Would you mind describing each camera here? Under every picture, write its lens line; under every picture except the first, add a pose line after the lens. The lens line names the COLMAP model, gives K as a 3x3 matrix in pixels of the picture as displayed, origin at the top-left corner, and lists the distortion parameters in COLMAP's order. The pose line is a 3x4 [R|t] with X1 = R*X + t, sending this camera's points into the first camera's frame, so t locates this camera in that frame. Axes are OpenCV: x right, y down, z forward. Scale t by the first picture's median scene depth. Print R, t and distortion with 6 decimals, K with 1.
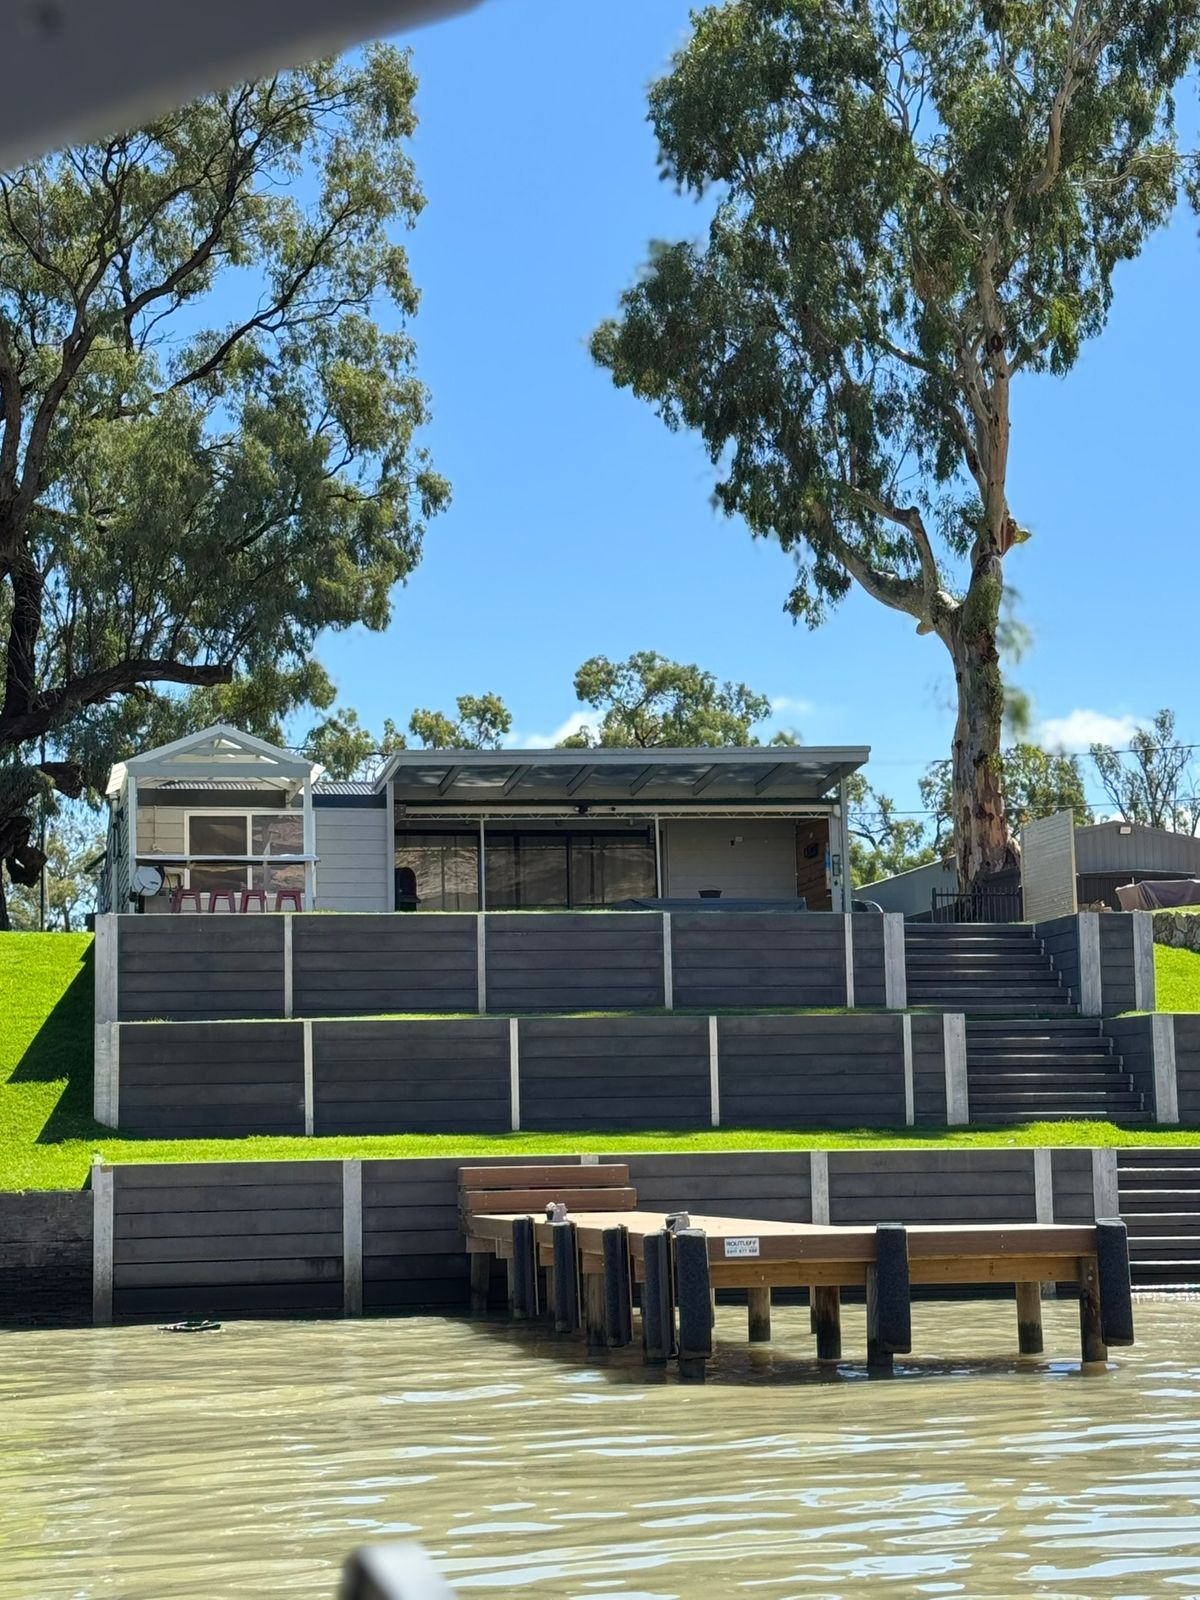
lens RADIAL K [[3028.0, 0, 600.0], [0, 3028.0, 800.0], [0, 0, 1]] dist [-0.001347, -0.008114]
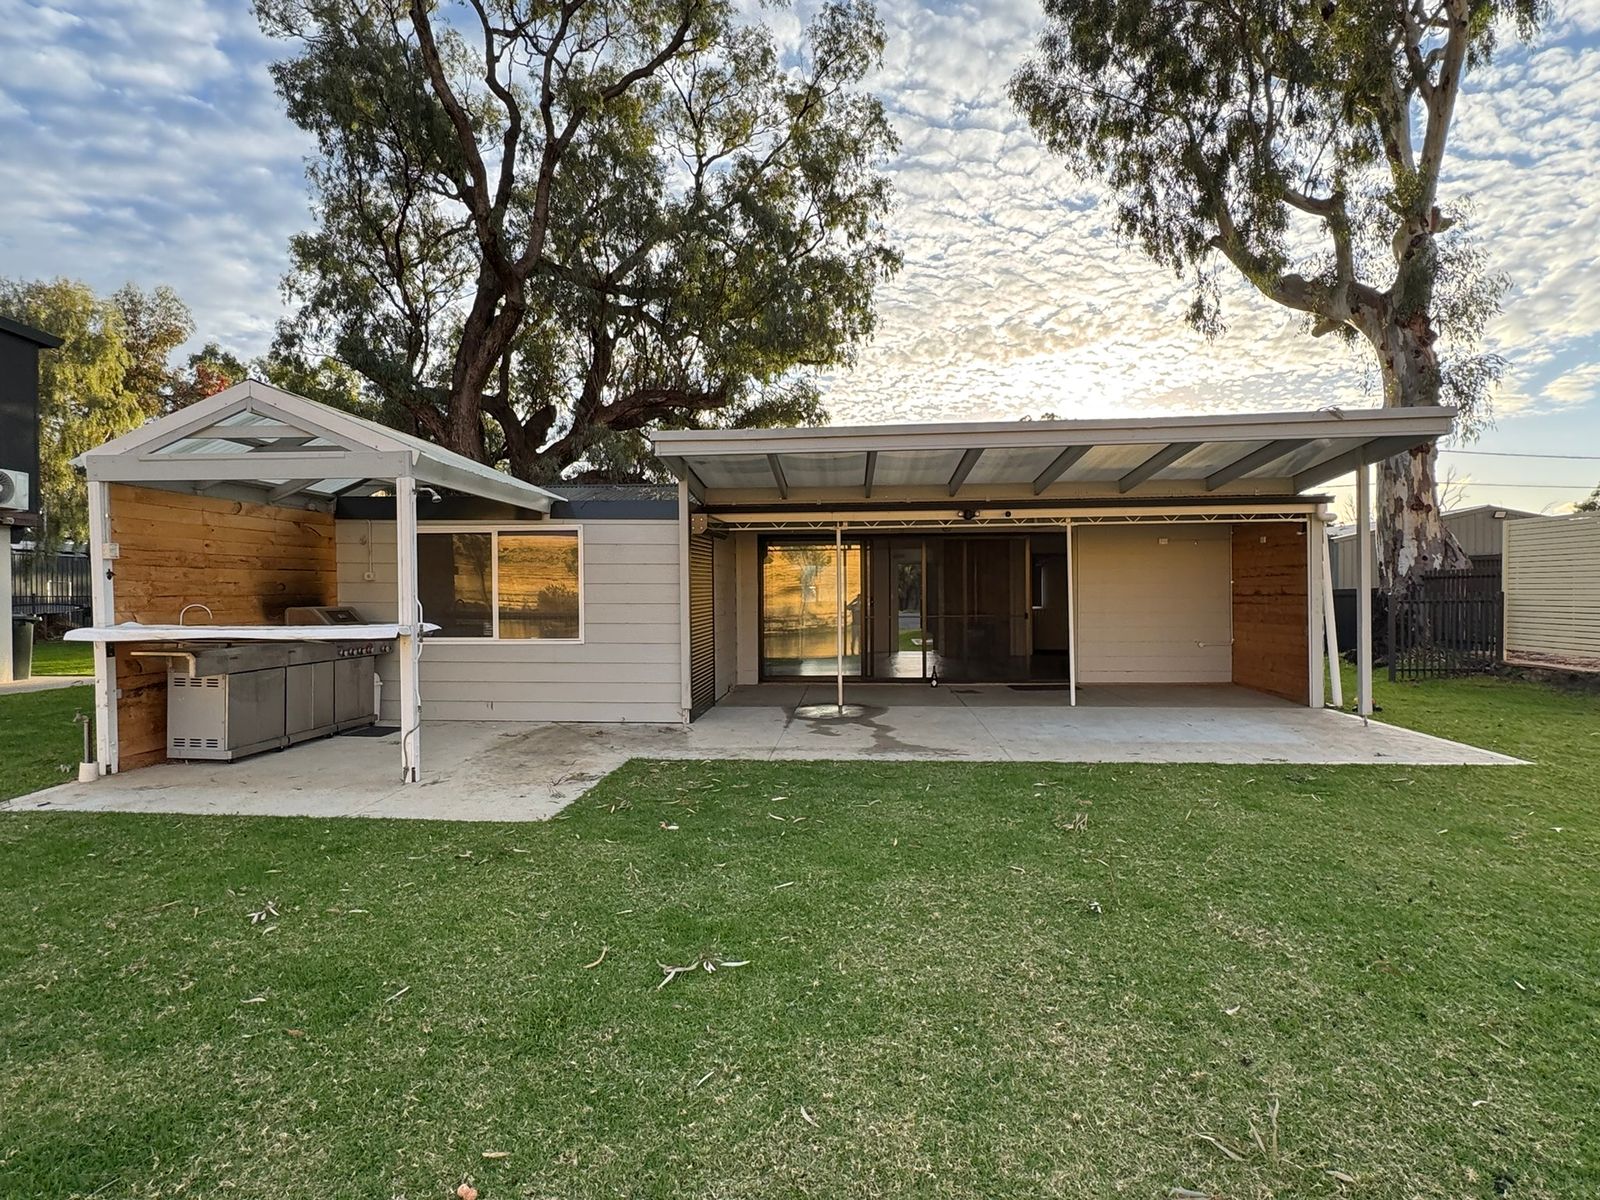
lens RADIAL K [[902.2, 0, 800.0], [0, 902.2, 600.0], [0, 0, 1]] dist [-0.023620, 0.000149]
pose [[0.967132, 0.013827, -0.253900, 0.009855], [0.017721, 0.992427, 0.121550, -0.003423], [0.253658, -0.122054, 0.959563, 0.677627]]
